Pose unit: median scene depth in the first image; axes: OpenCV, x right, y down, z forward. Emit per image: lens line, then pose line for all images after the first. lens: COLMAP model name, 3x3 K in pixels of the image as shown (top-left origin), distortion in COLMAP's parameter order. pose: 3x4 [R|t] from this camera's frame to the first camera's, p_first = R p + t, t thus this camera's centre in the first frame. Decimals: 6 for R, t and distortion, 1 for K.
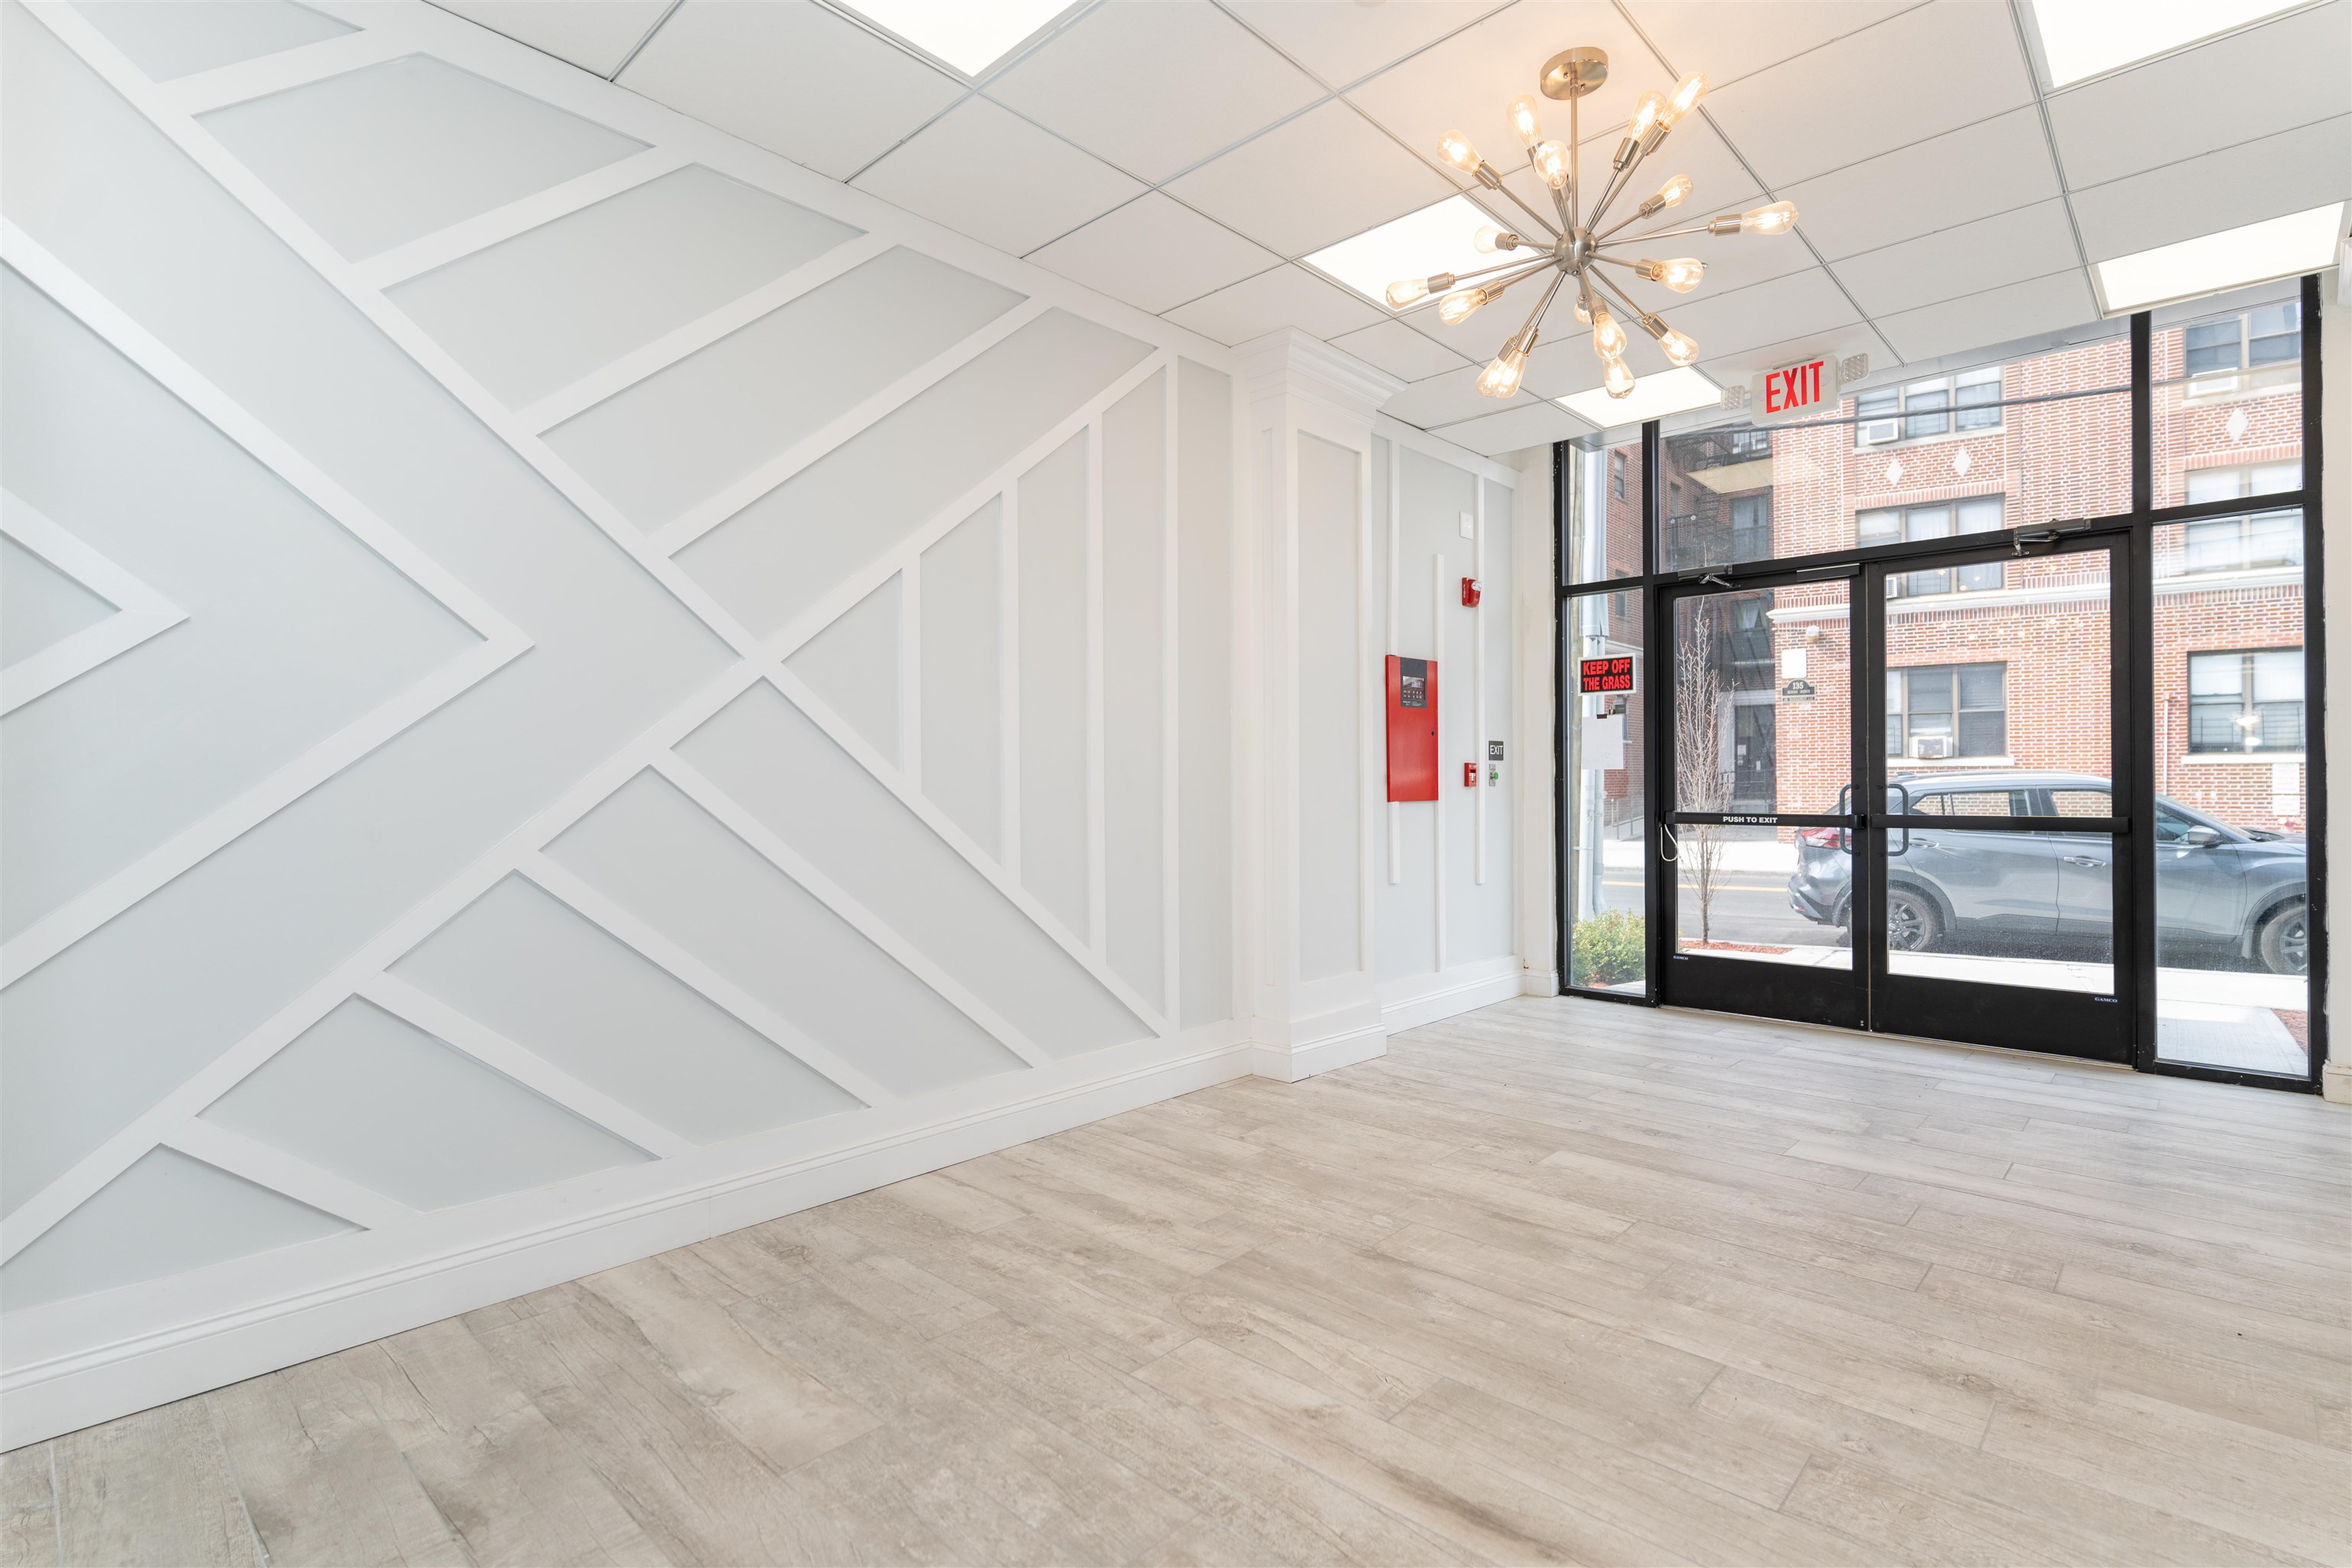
lens RADIAL K [[1129.9, 0, 1162.4], [0, 1129.9, 777.6], [0, 0, 1]] dist [0.001172, 0.002157]
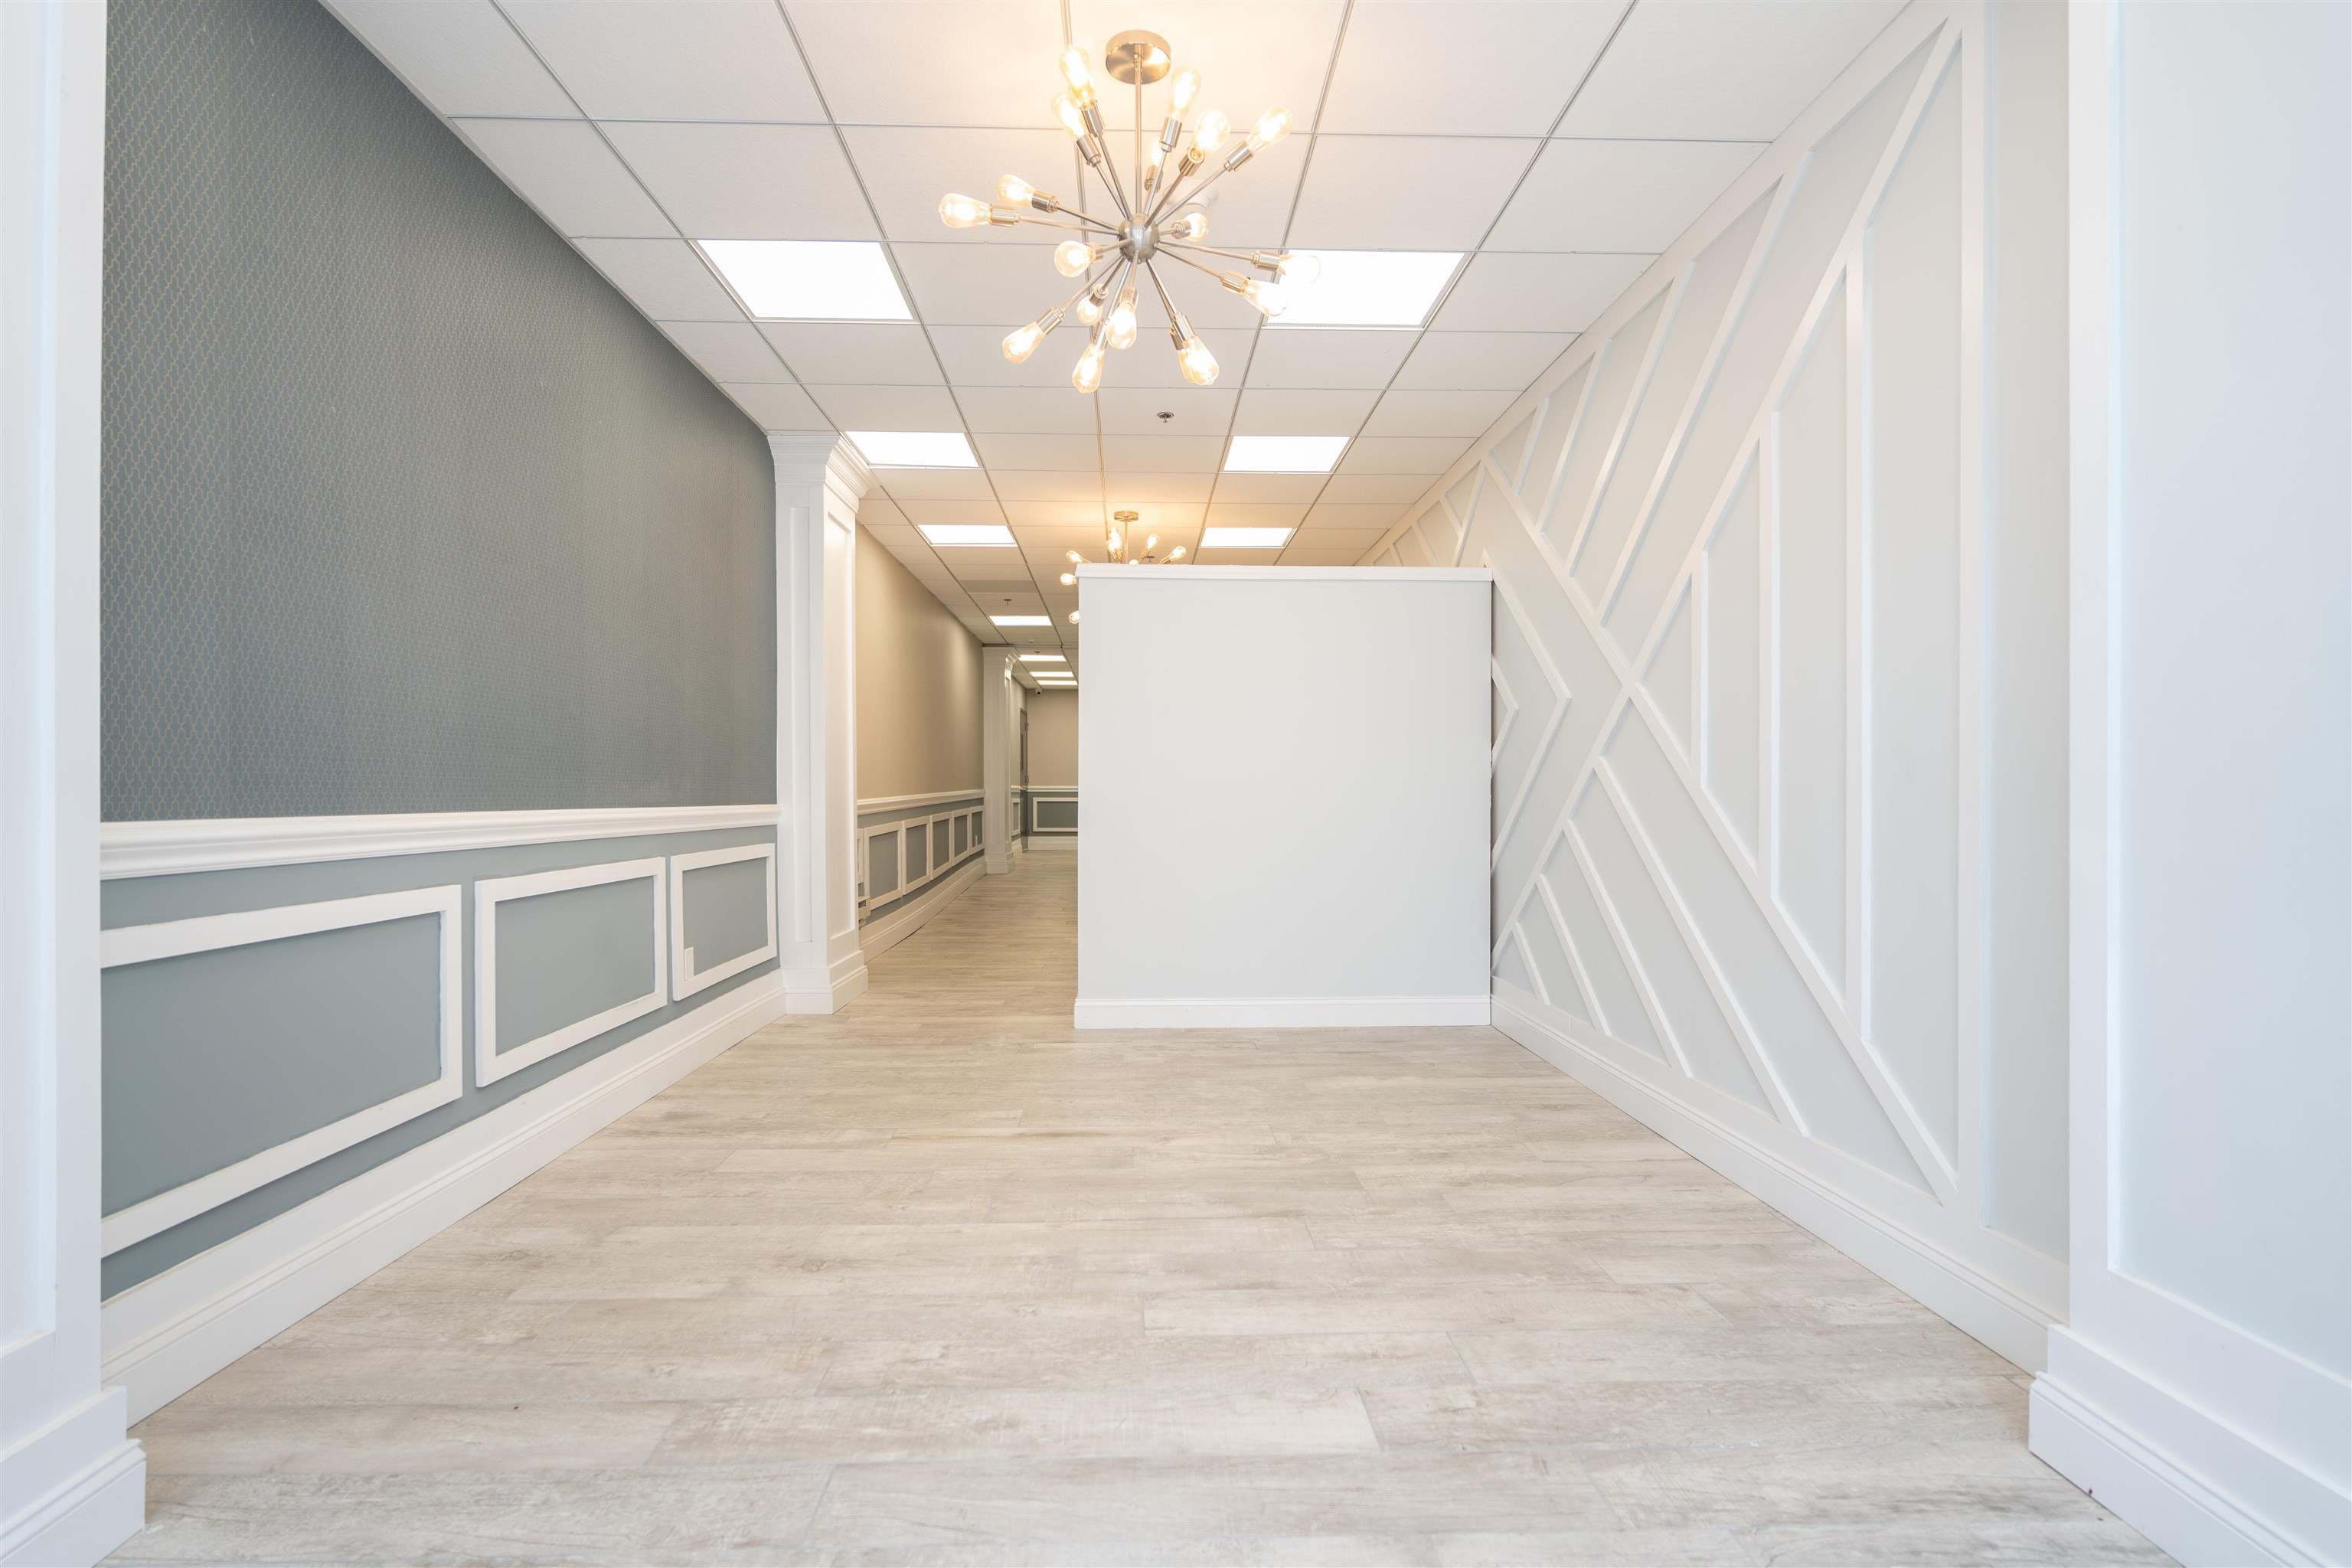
lens RADIAL K [[1135.3, 0, 1176.0], [0, 1135.3, 784.0], [0, 0, 1]] dist [-0.019622, 0.017862]
pose [[-0.699505, 0.001295, -0.714626, 1.004458], [0.008745, 0.999939, -0.006748, 0.016380], [0.714574, -0.010969, -0.699474, 1.632595]]
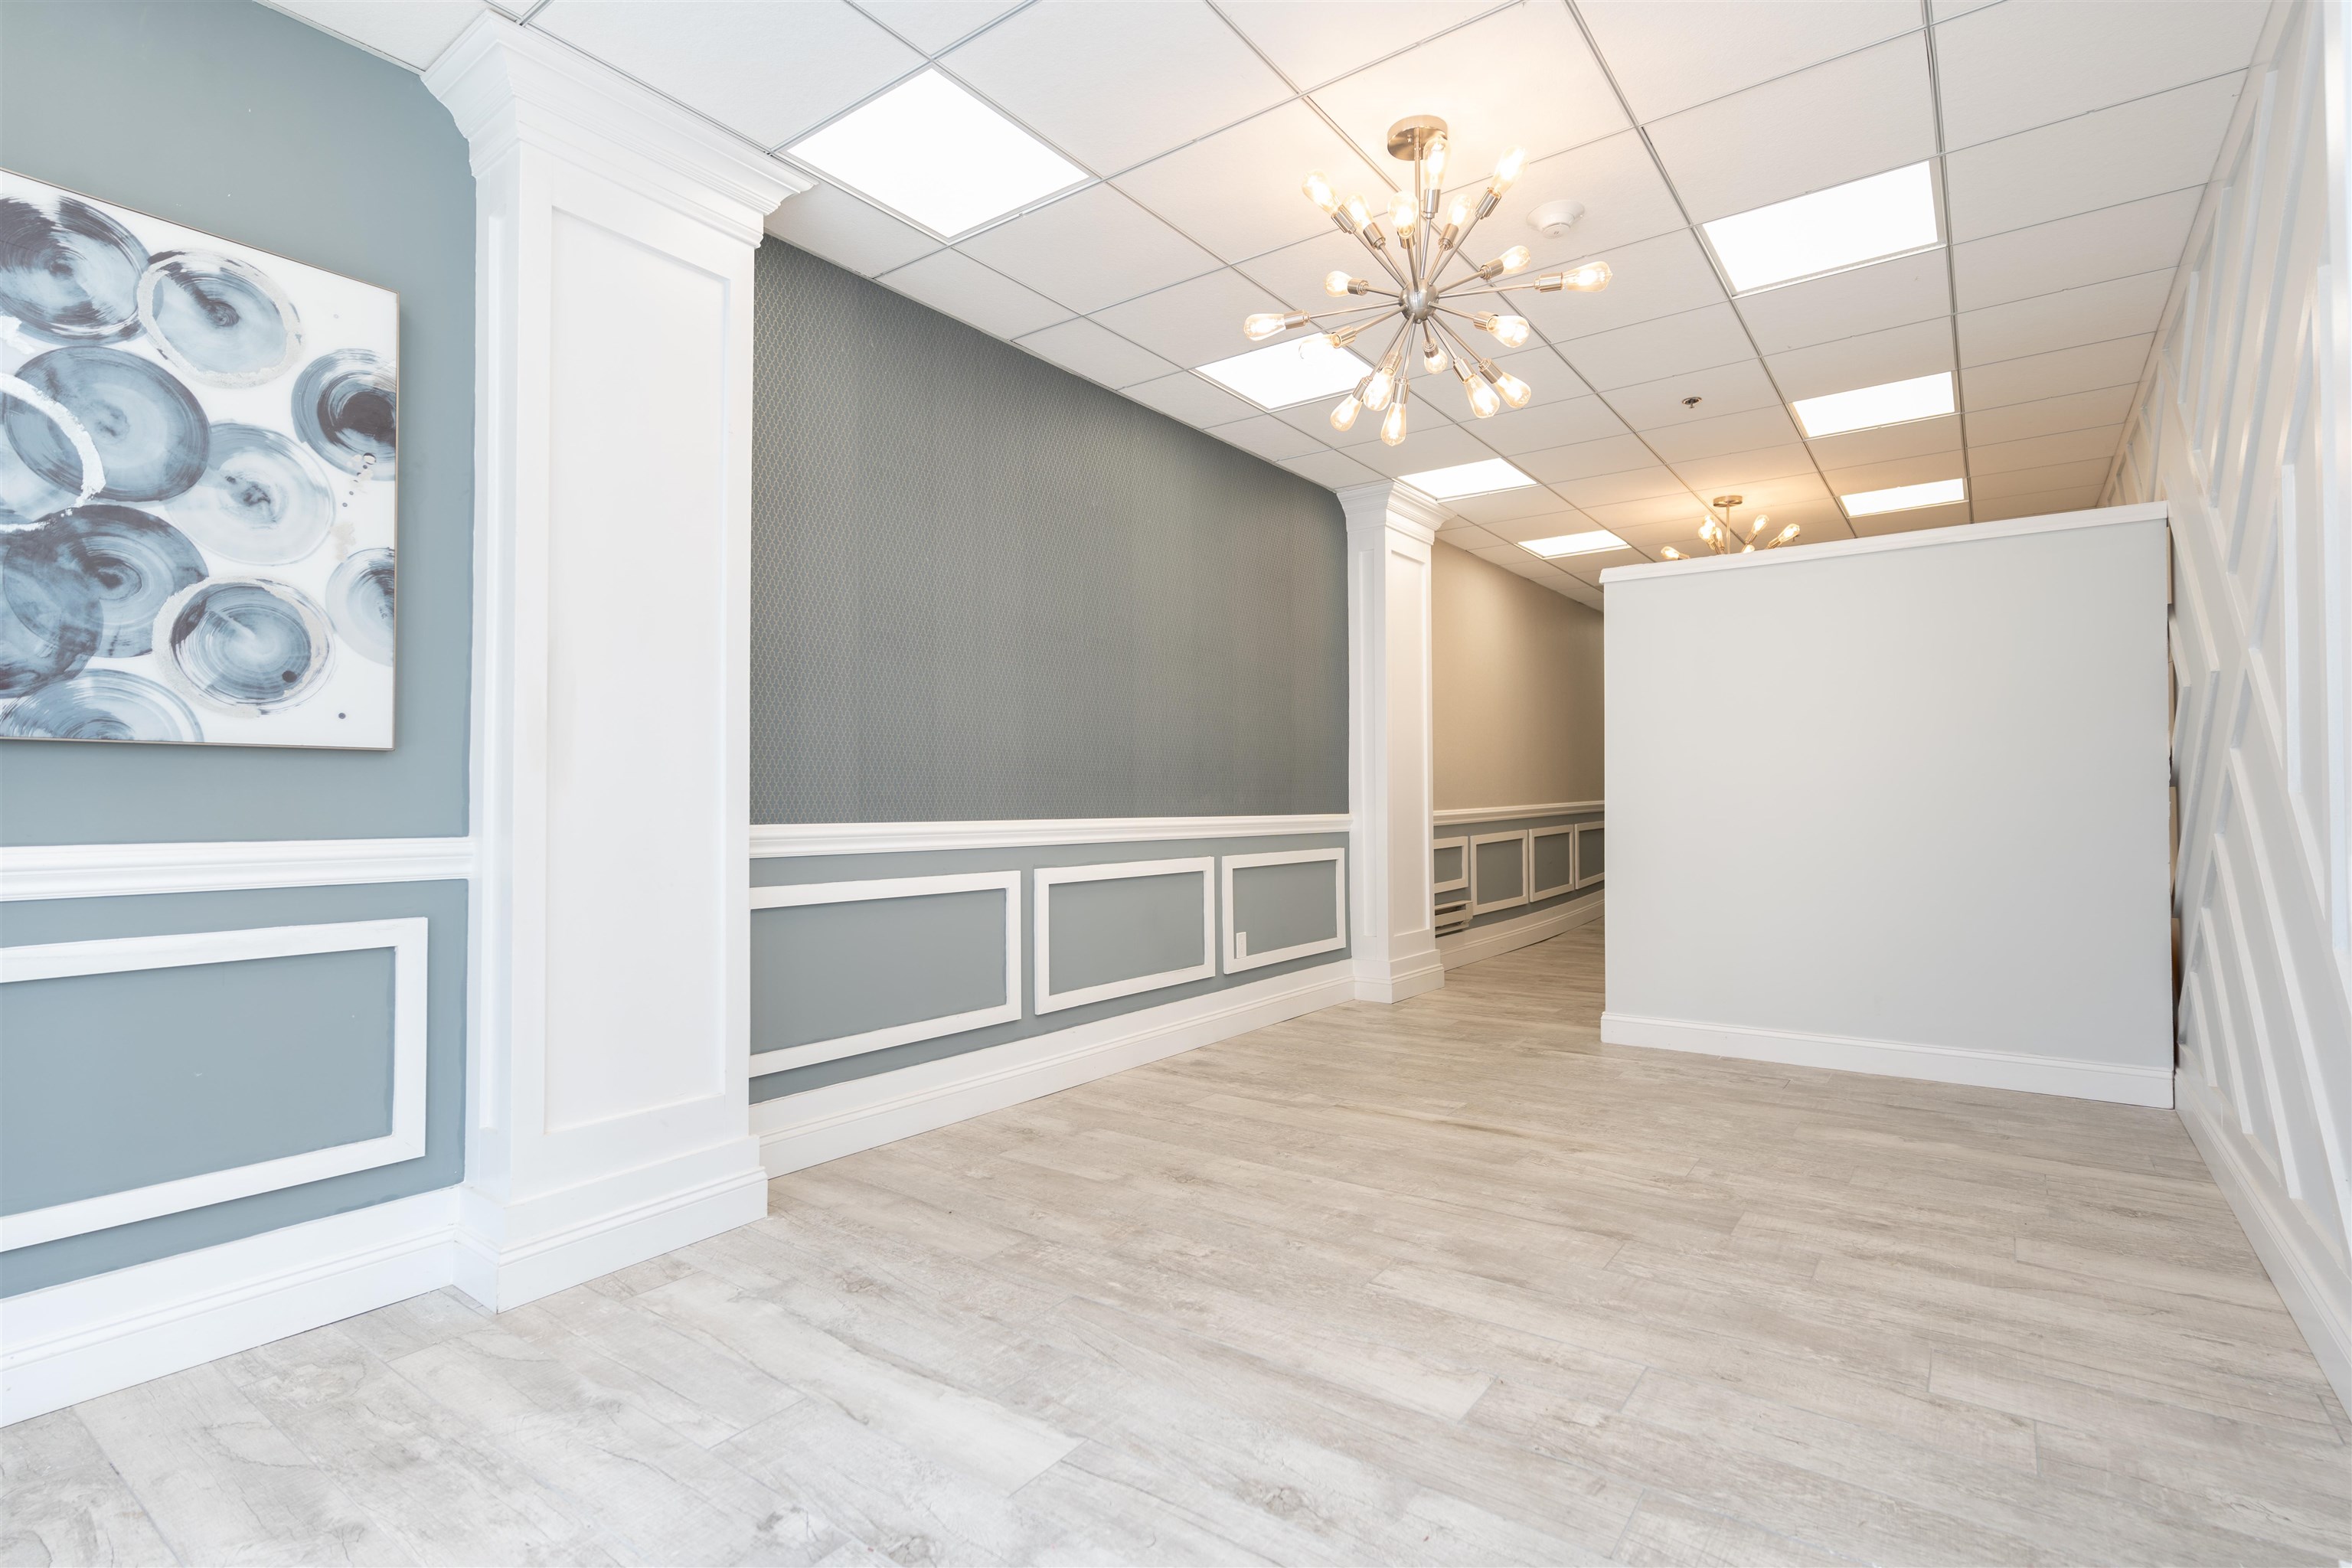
lens RADIAL K [[1129.9, 0, 1162.4], [0, 1129.9, 777.6], [0, 0, 1]] dist [0.001172, 0.002157]
pose [[-0.992726, 0.010416, -0.119943, 0.707470], [0.013854, 0.999516, -0.027863, 0.017567], [0.119594, -0.029322, -0.992390, 1.947324]]
